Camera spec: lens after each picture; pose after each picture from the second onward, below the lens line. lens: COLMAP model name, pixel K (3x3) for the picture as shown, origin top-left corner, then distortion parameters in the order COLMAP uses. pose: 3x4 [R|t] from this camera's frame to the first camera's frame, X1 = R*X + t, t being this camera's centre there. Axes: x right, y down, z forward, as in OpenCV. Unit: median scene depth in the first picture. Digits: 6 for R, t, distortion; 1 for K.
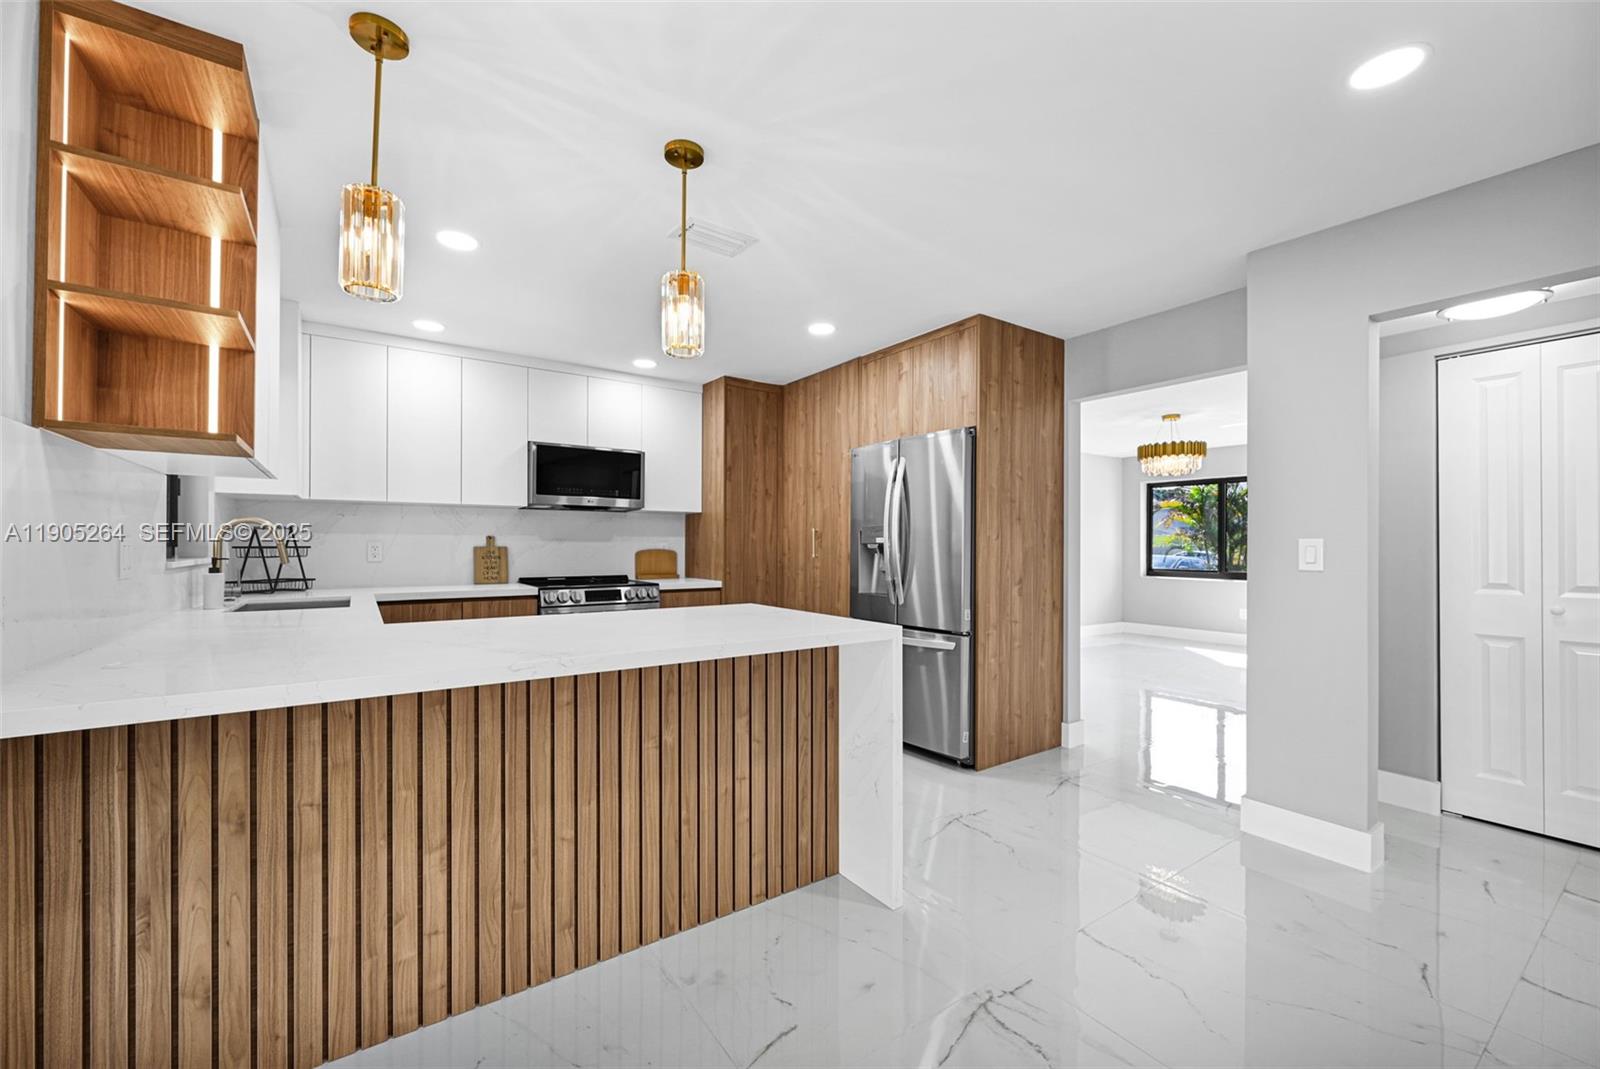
lens RADIAL K [[642.2, 0, 800.8], [0, 642.2, 544.8], [0, 0, 1]] dist [-0.001105, -0.000153]
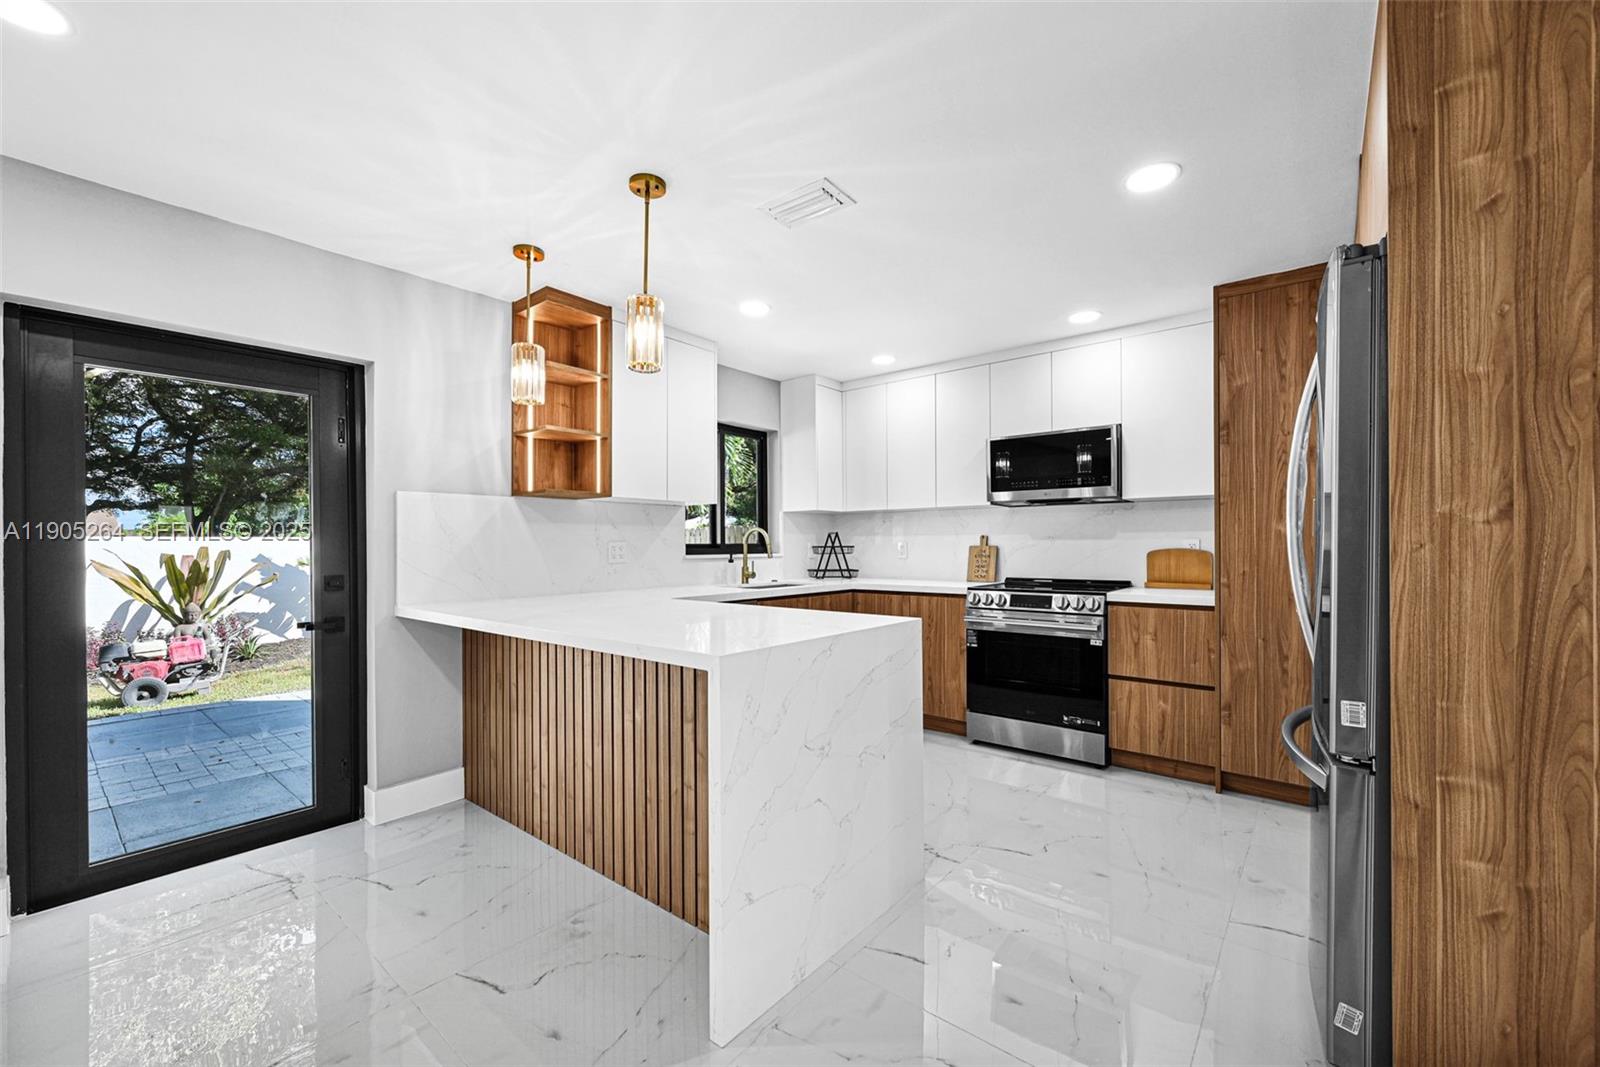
lens RADIAL K [[642.2, 0, 800.8], [0, 642.2, 543.8], [0, 0, 1]] dist [-0.001105, -0.000153]
pose [[0.267902, -0.005892, -0.963428, 0.530518], [0.006663, 0.999969, -0.004263, 0.002717], [0.963423, -0.005277, 0.267933, 0.542413]]
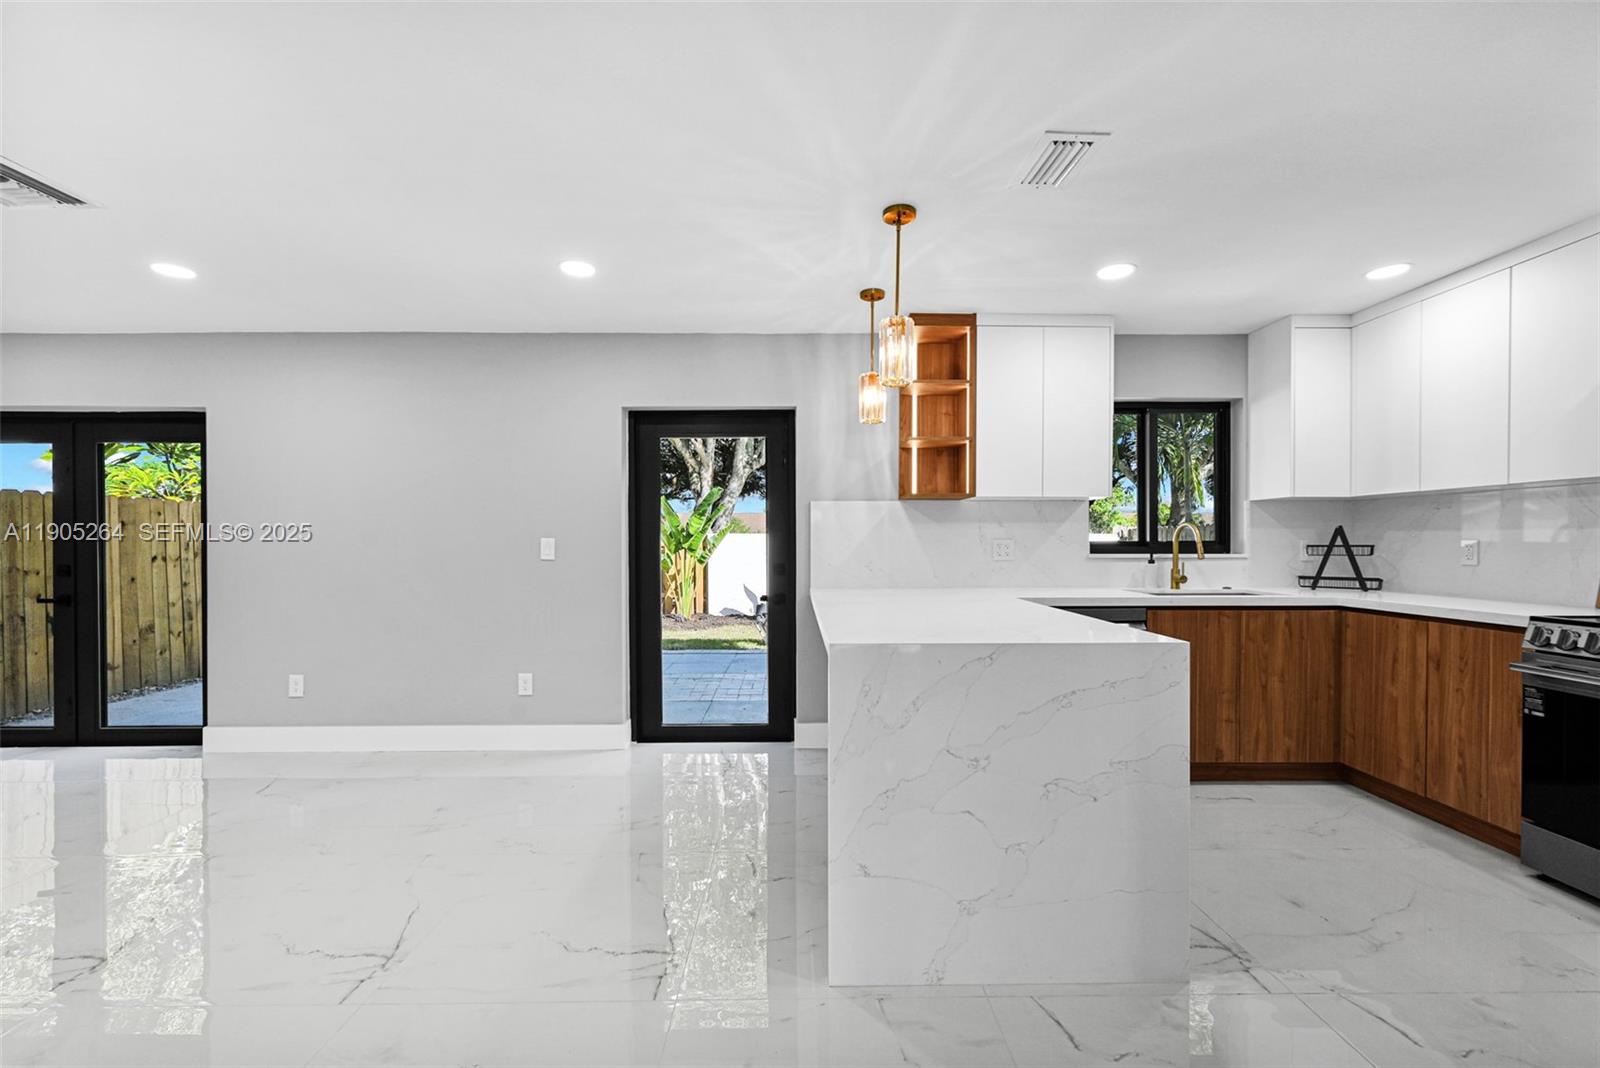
lens RADIAL K [[653.0, 0, 801.0], [0, 653.0, 545.9], [0, 0, 1]] dist [-0.002131, -0.000379]
pose [[-0.563571, 0.002966, -0.826062, 0.523026], [-0.000214, 0.999993, 0.003736, -0.000186], [0.826067, 0.002282, -0.563567, 0.869564]]
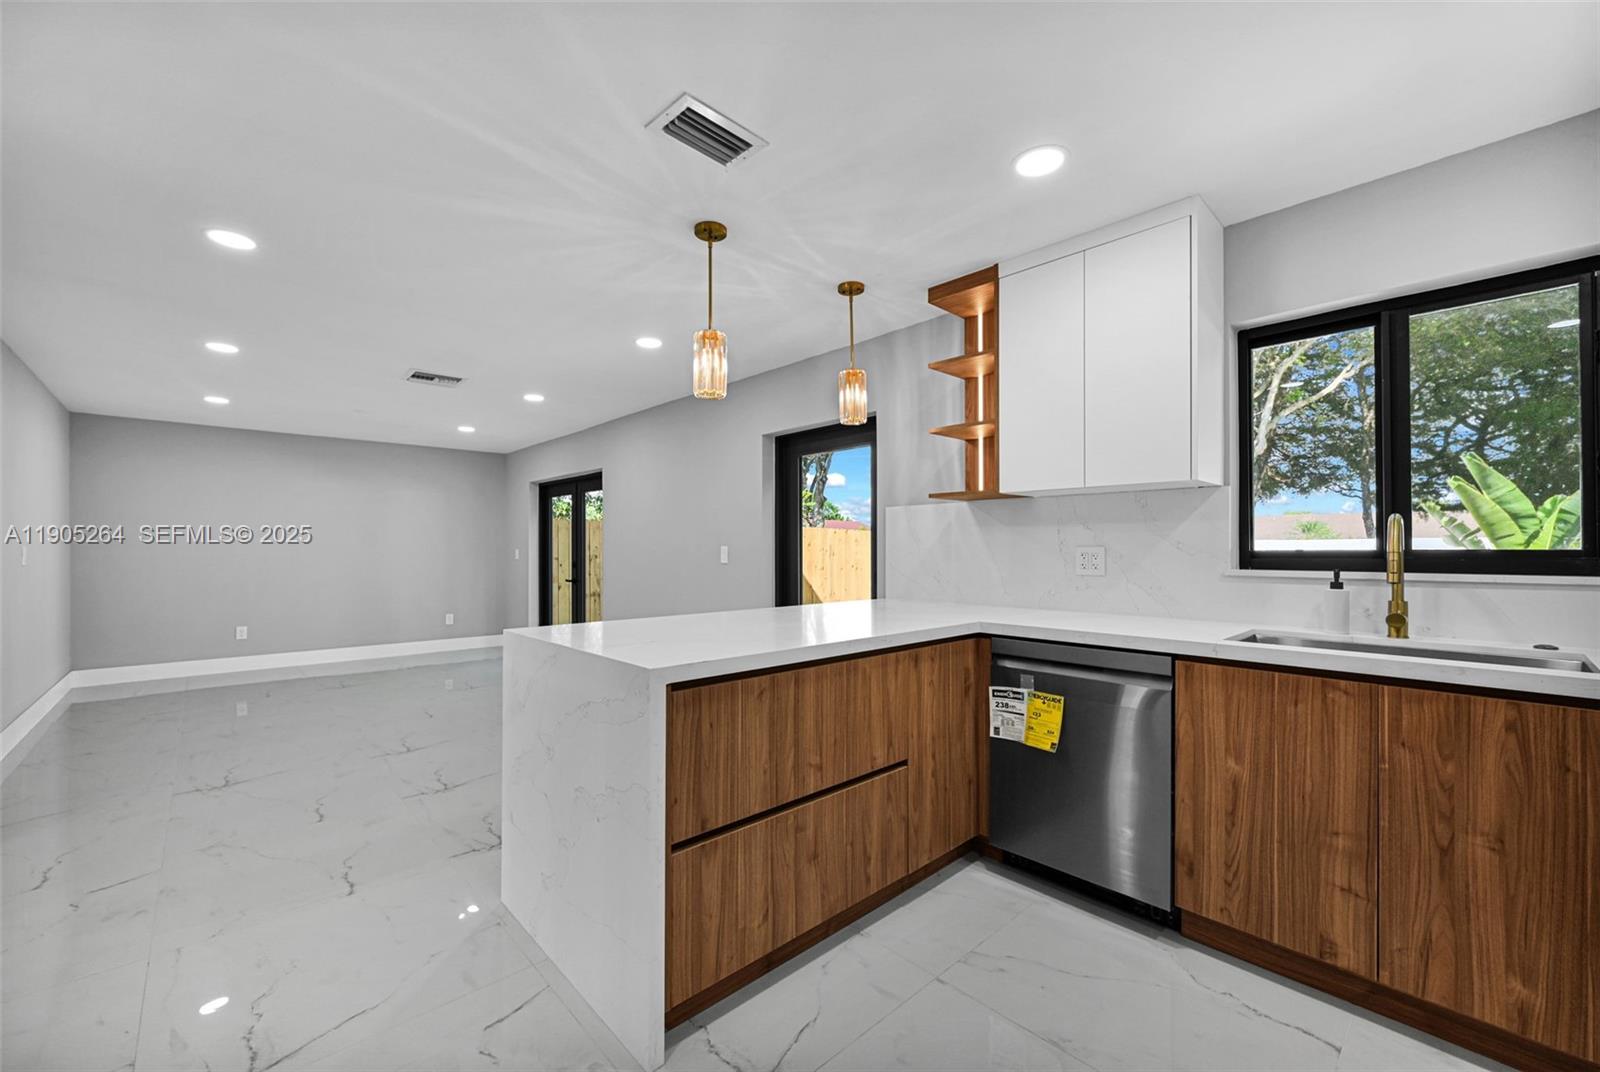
lens RADIAL K [[639.8, 0, 795.5], [0, 639.8, 545.7], [0, 0, 1]] dist [-0.001158, -0.000027]
pose [[-0.990645, -0.004354, -0.136396, -0.101329], [-0.003498, 0.999973, -0.006516, -0.001908], [0.136421, -0.005978, -0.990633, 1.262821]]
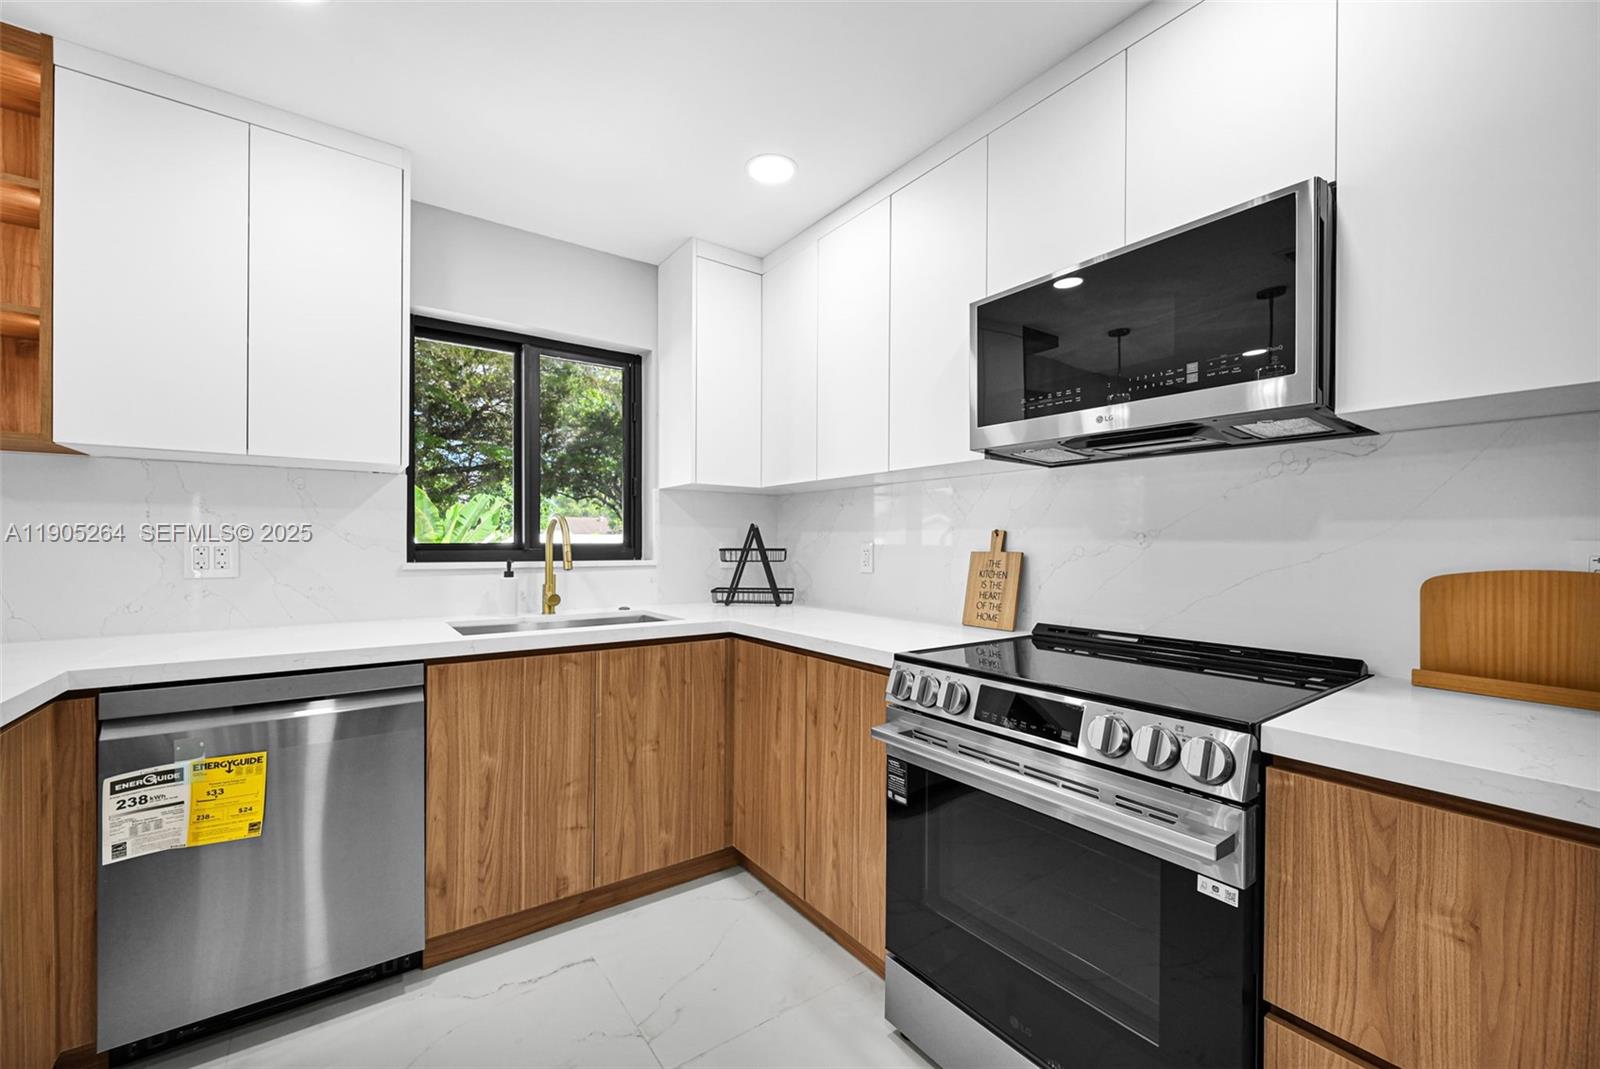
lens RADIAL K [[642.2, 0, 800.8], [0, 642.2, 544.8], [0, 0, 1]] dist [-0.001105, -0.000153]
pose [[0.016743, -0.000573, -0.999860, 0.000209], [-0.003387, 0.999994, -0.000630, -0.002181], [0.999854, 0.003397, 0.016741, 1.037980]]
